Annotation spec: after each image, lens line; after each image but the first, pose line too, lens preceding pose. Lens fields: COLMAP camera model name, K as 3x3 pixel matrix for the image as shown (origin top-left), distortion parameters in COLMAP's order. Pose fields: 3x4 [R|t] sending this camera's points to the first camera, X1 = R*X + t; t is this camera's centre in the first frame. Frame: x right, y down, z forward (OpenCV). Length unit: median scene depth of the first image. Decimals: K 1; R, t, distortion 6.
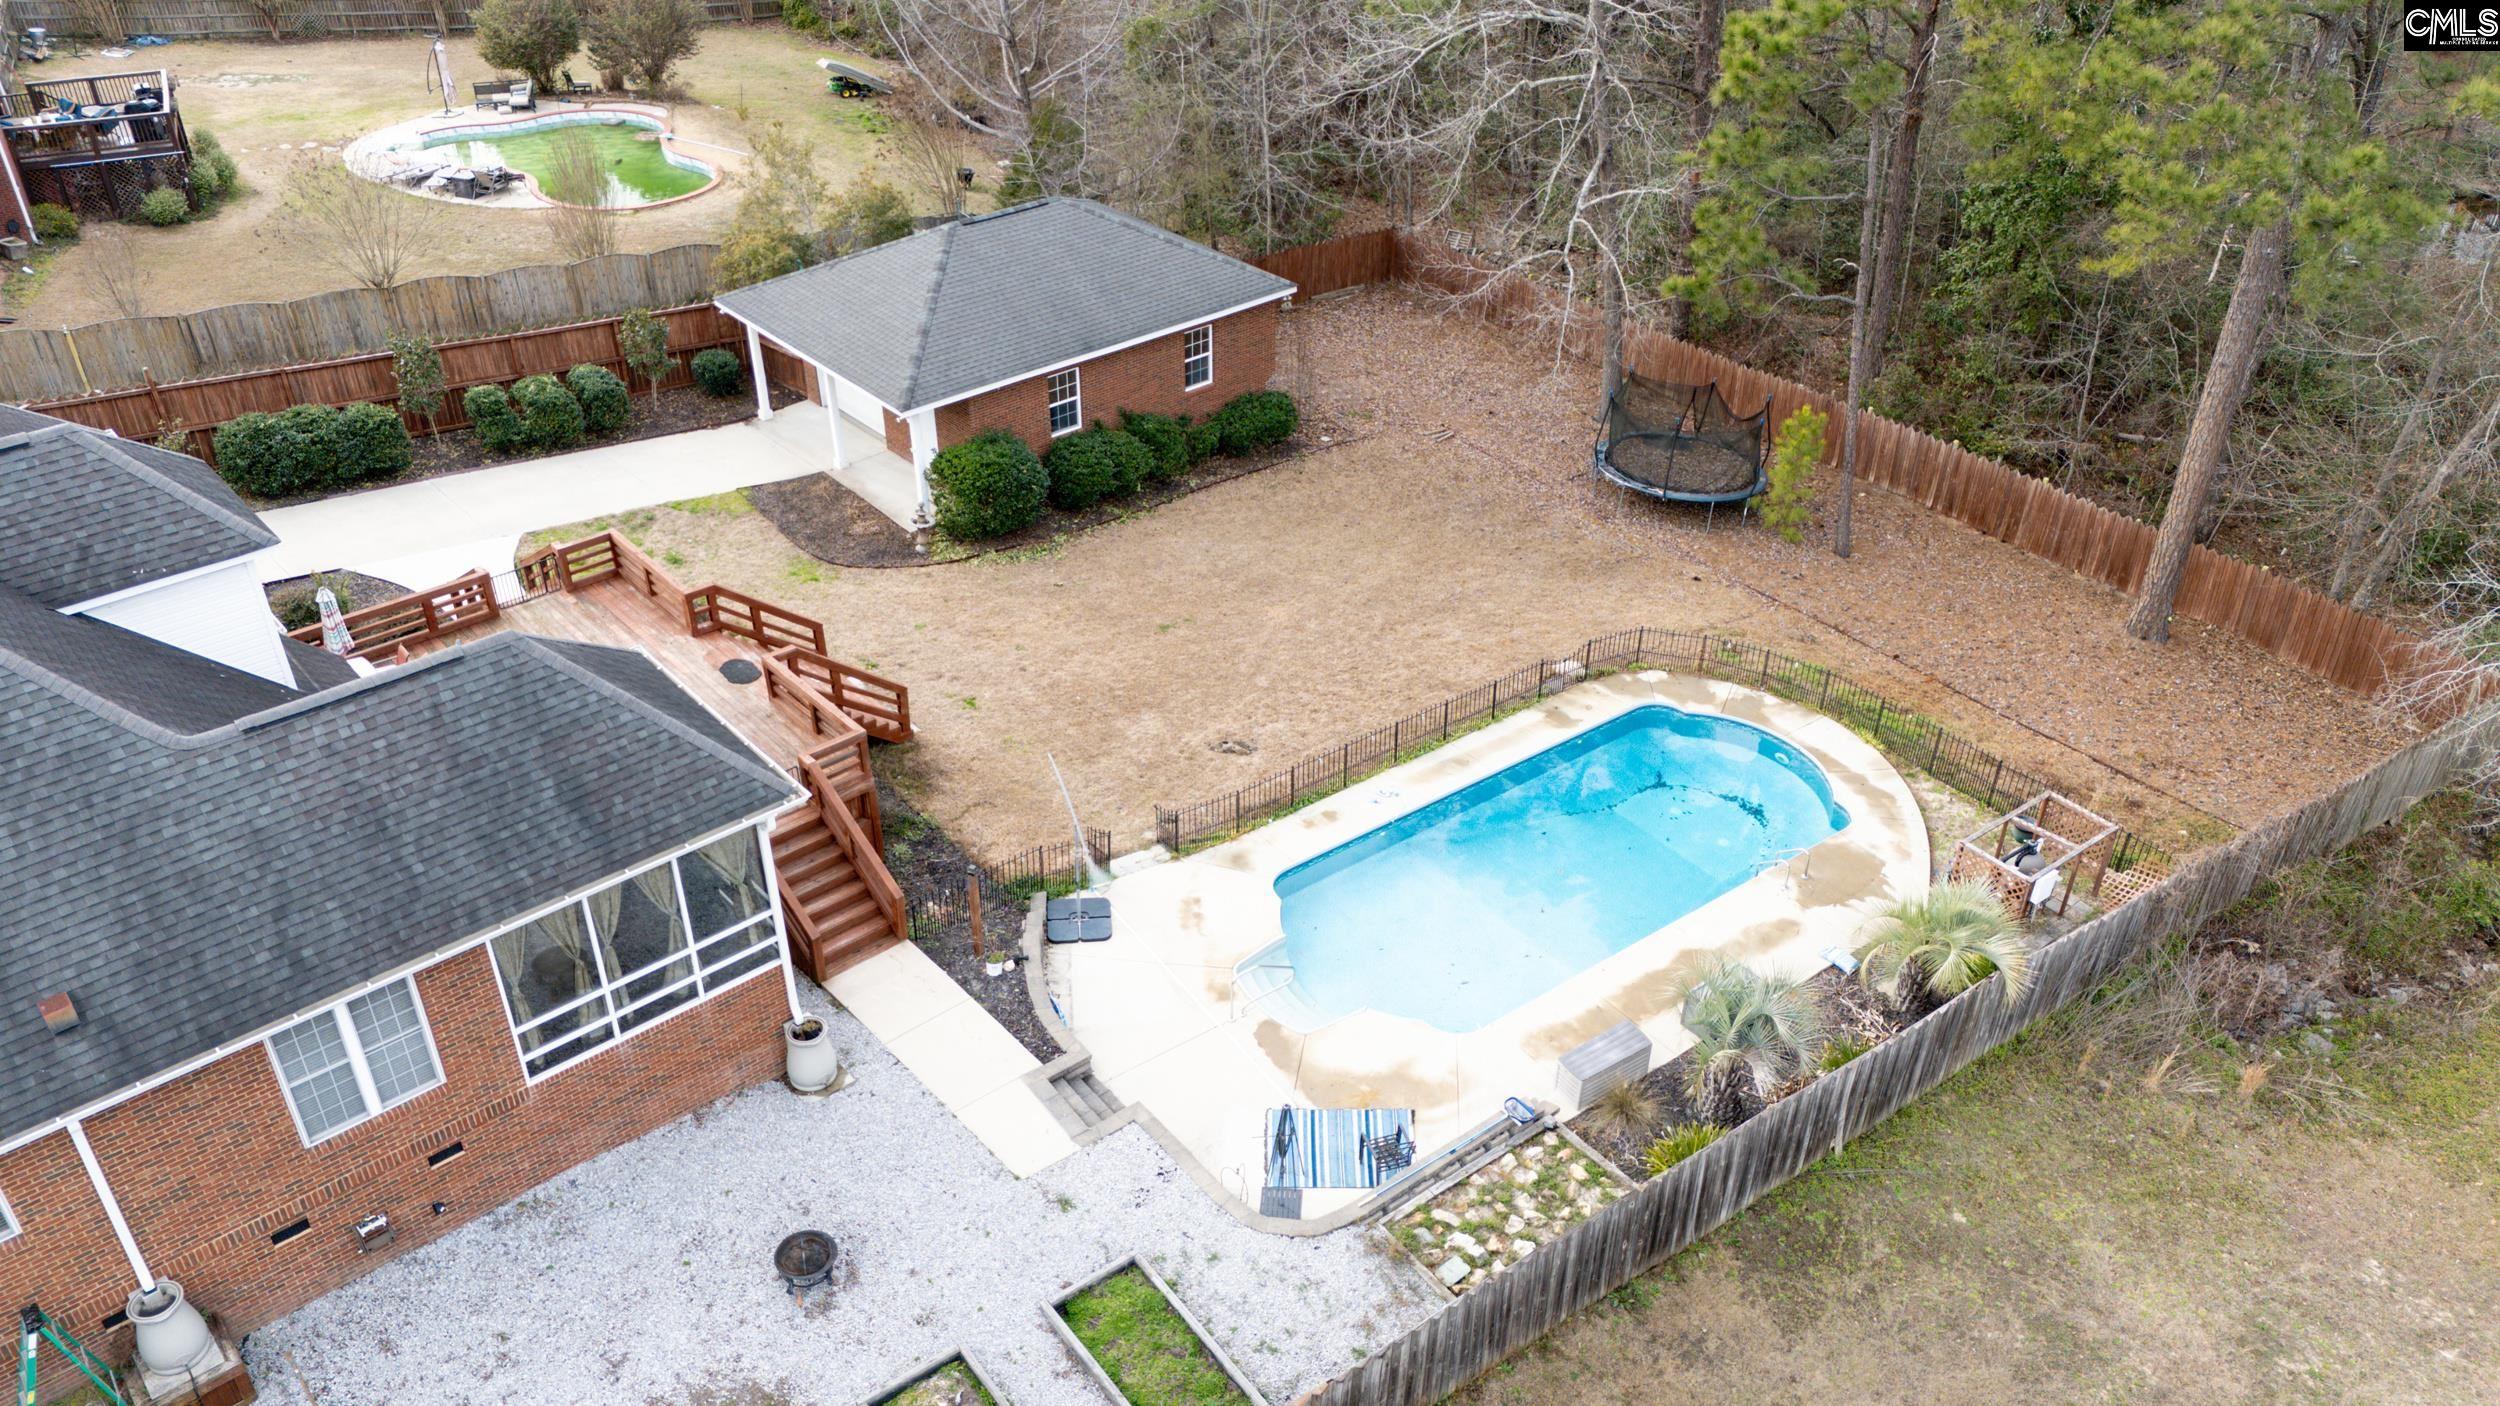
lens RADIAL K [[1826.6, 0, 1250.0], [0, 1826.6, 703.0], [0, 0, 1]] dist [0.075186, -0.072259]
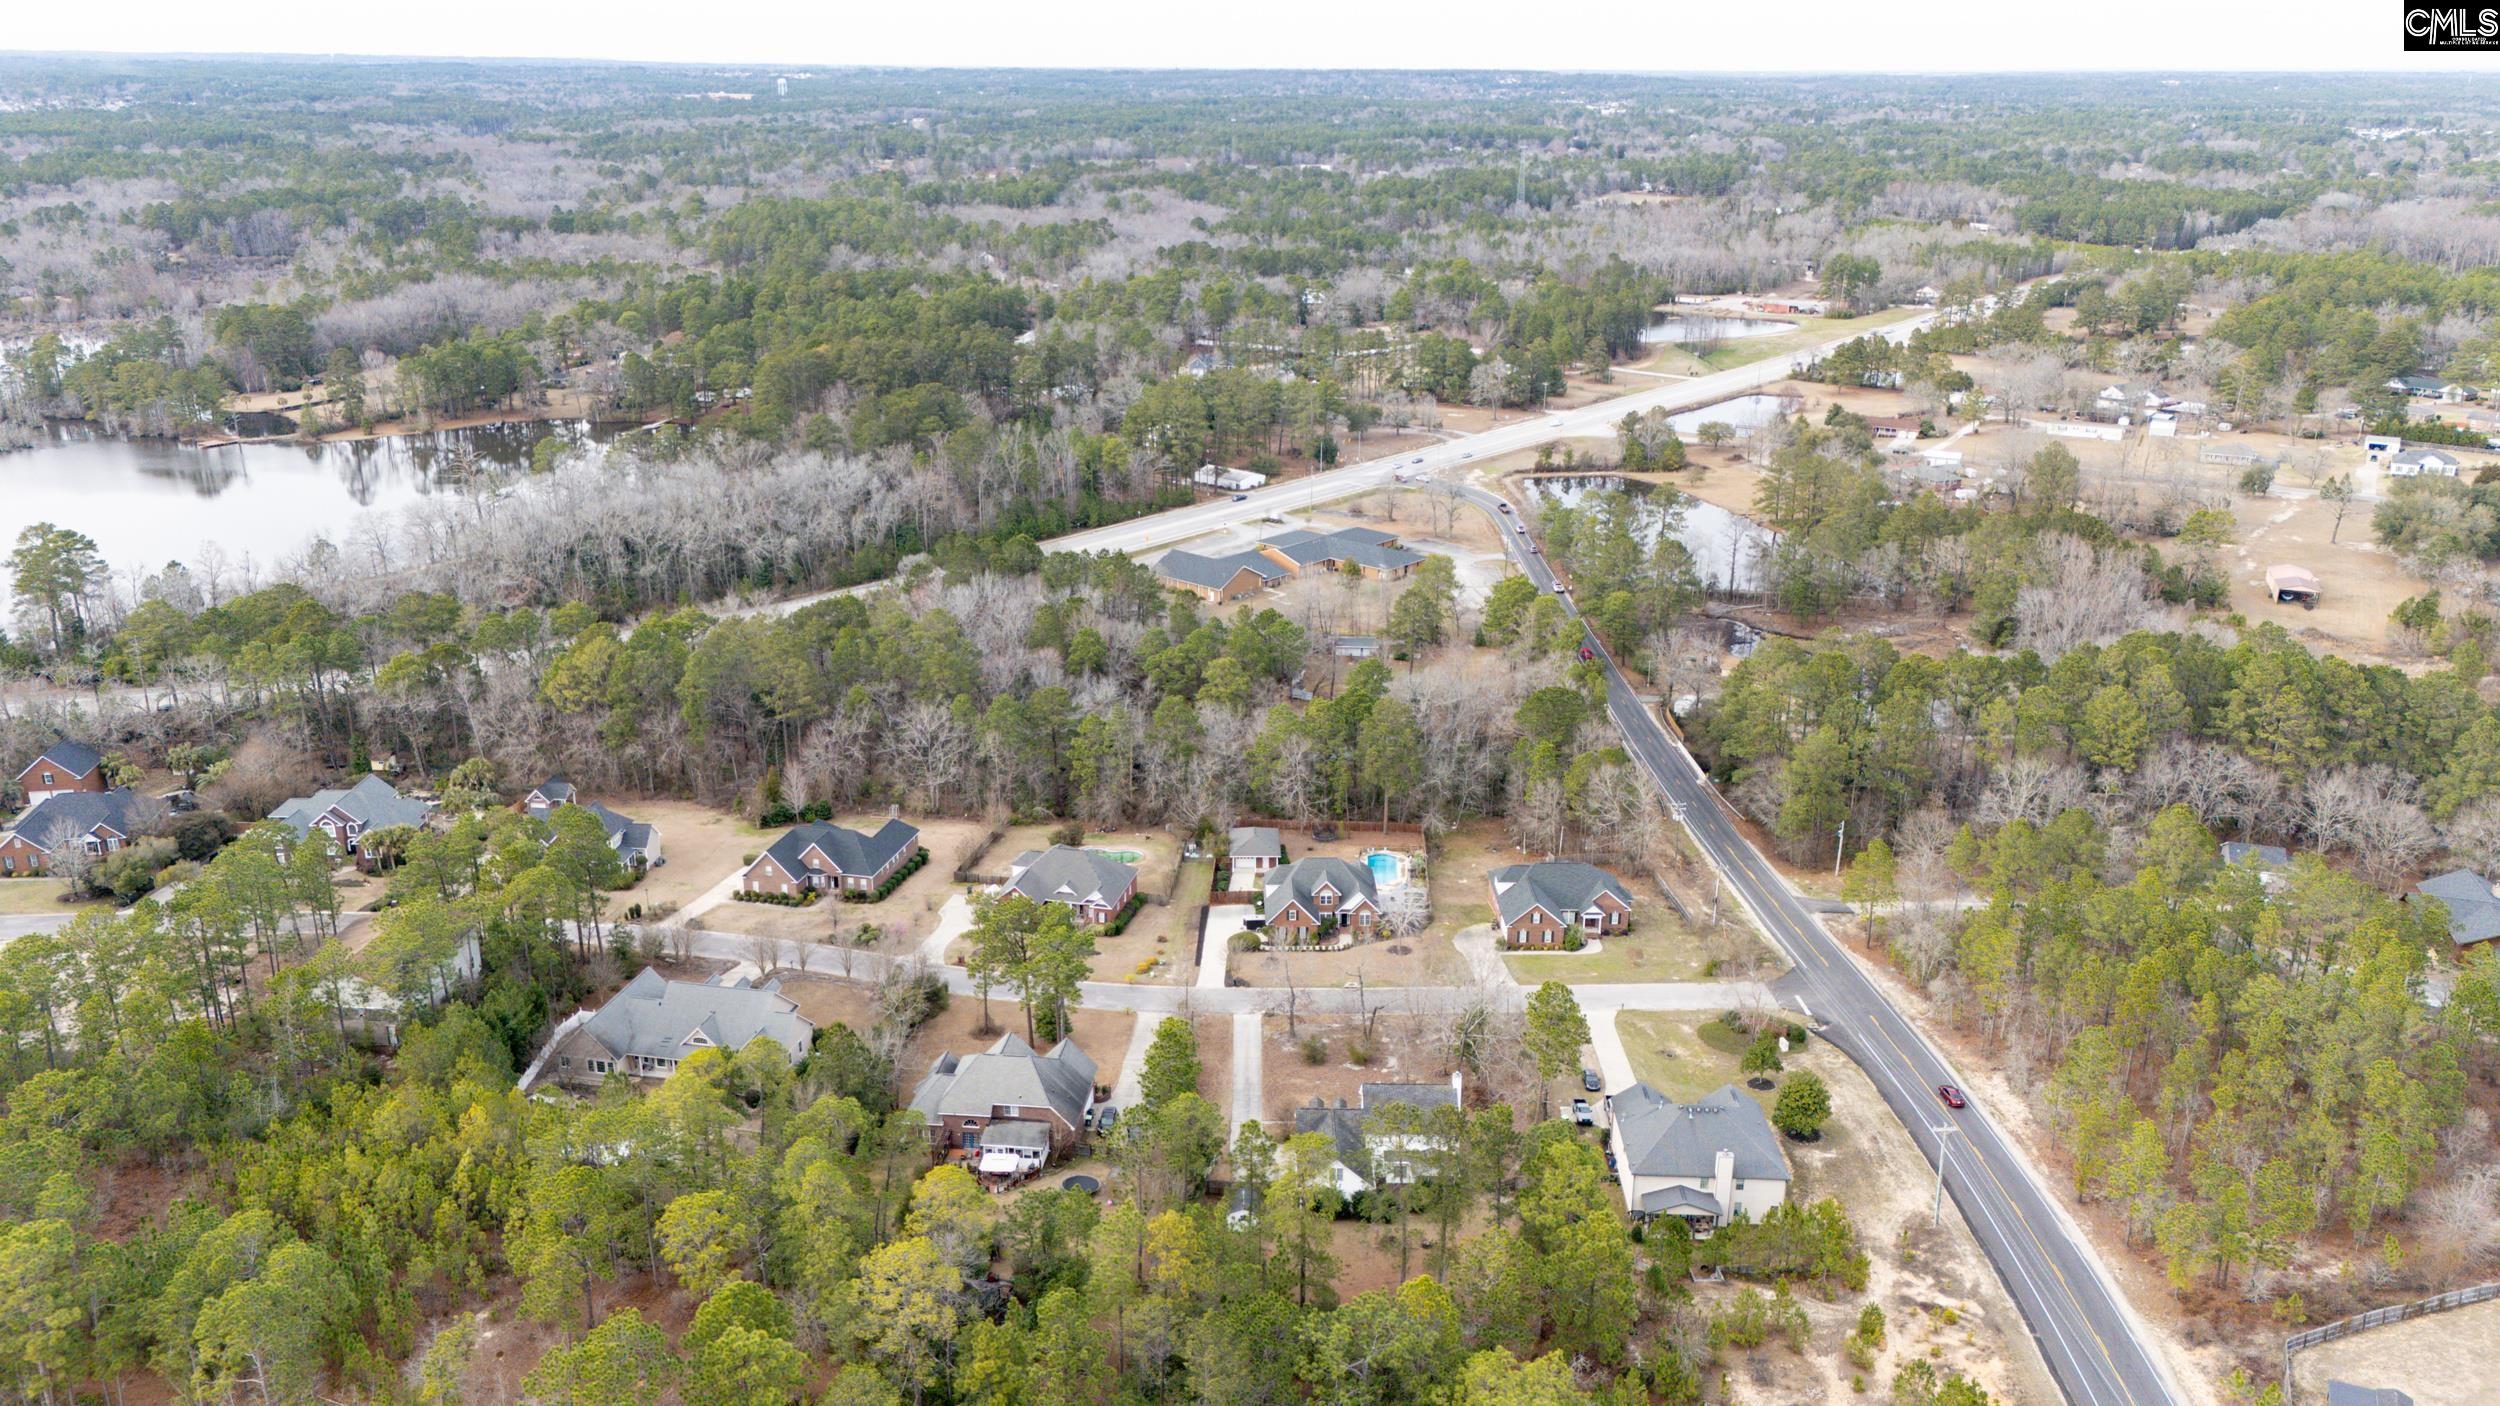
lens RADIAL K [[1826.6, 0, 1250.0], [0, 1826.6, 703.0], [0, 0, 1]] dist [0.075186, -0.072259]
pose [[0.640207, -0.250464, 0.726225, -6.593511], [0.421328, 0.904967, -0.059314, -0.395714], [-0.642353, 0.343952, 0.684894, -5.085533]]
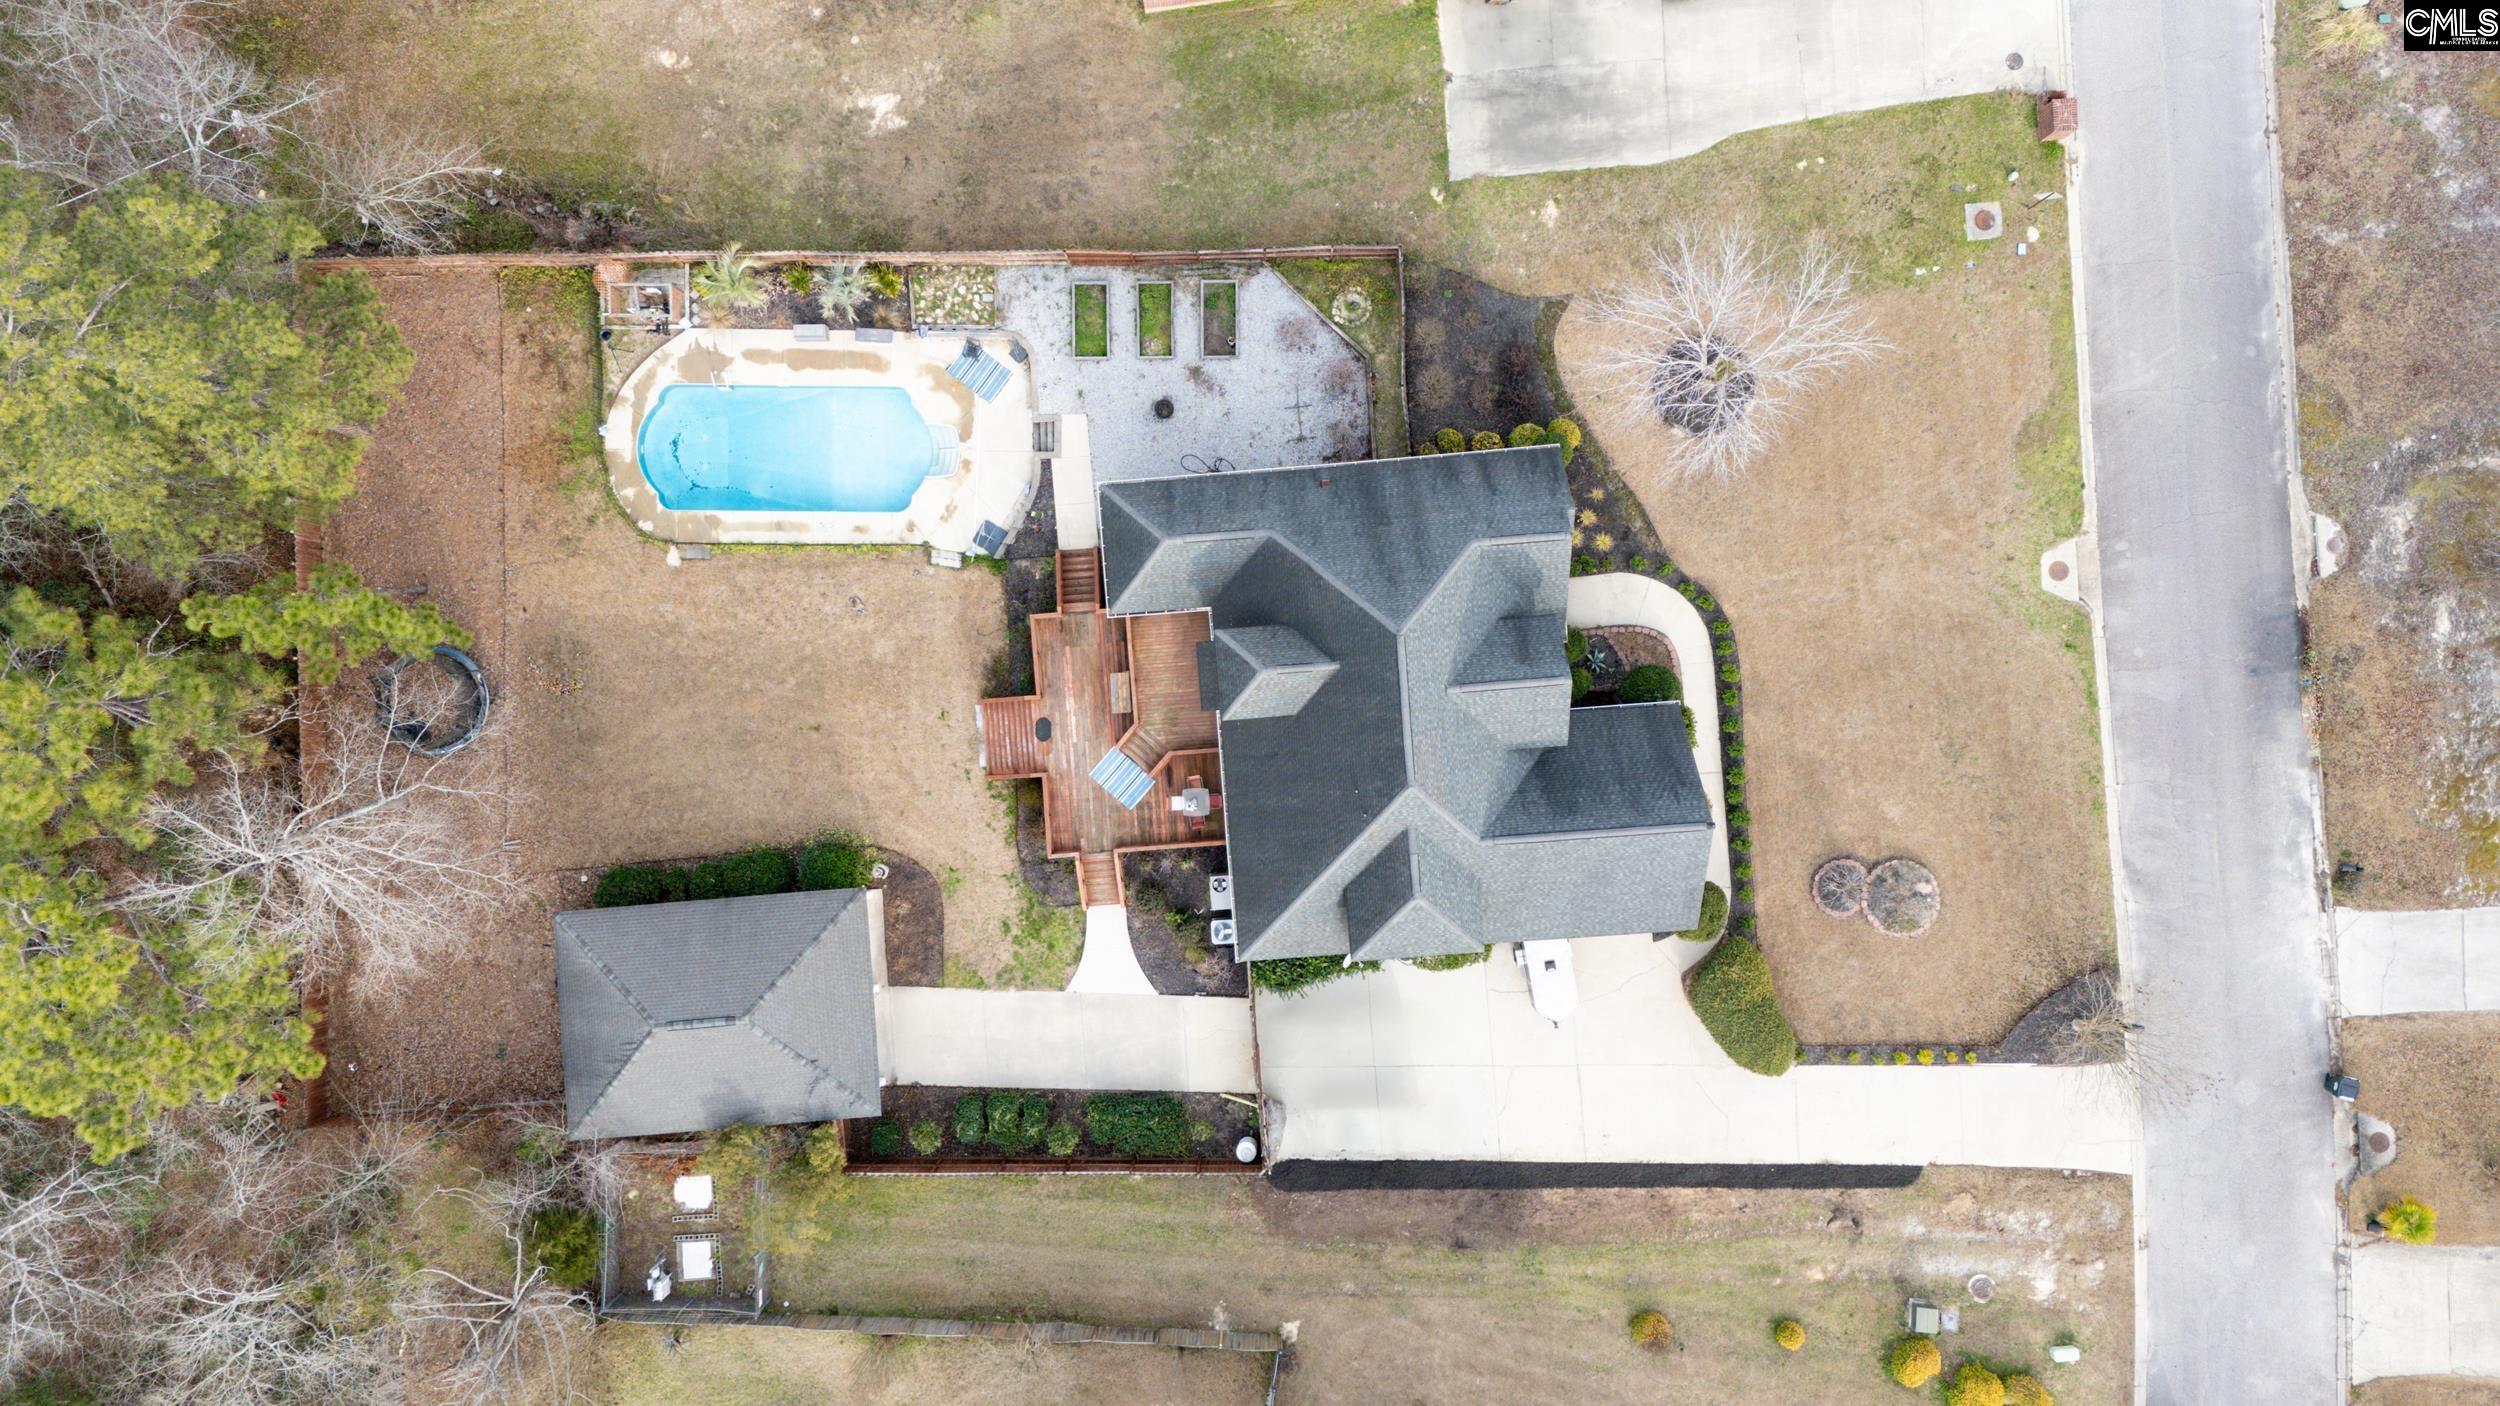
lens RADIAL K [[1841.7, 0, 1254.3], [0, 1841.7, 689.2], [0, 0, 1]] dist [0.079654, -0.076488]
pose [[-0.801211, -0.598365, 0.004524, -0.443686], [0.339541, -0.448394, 0.826834, -1.629937], [-0.492720, 0.664004, 0.562428, -0.336797]]
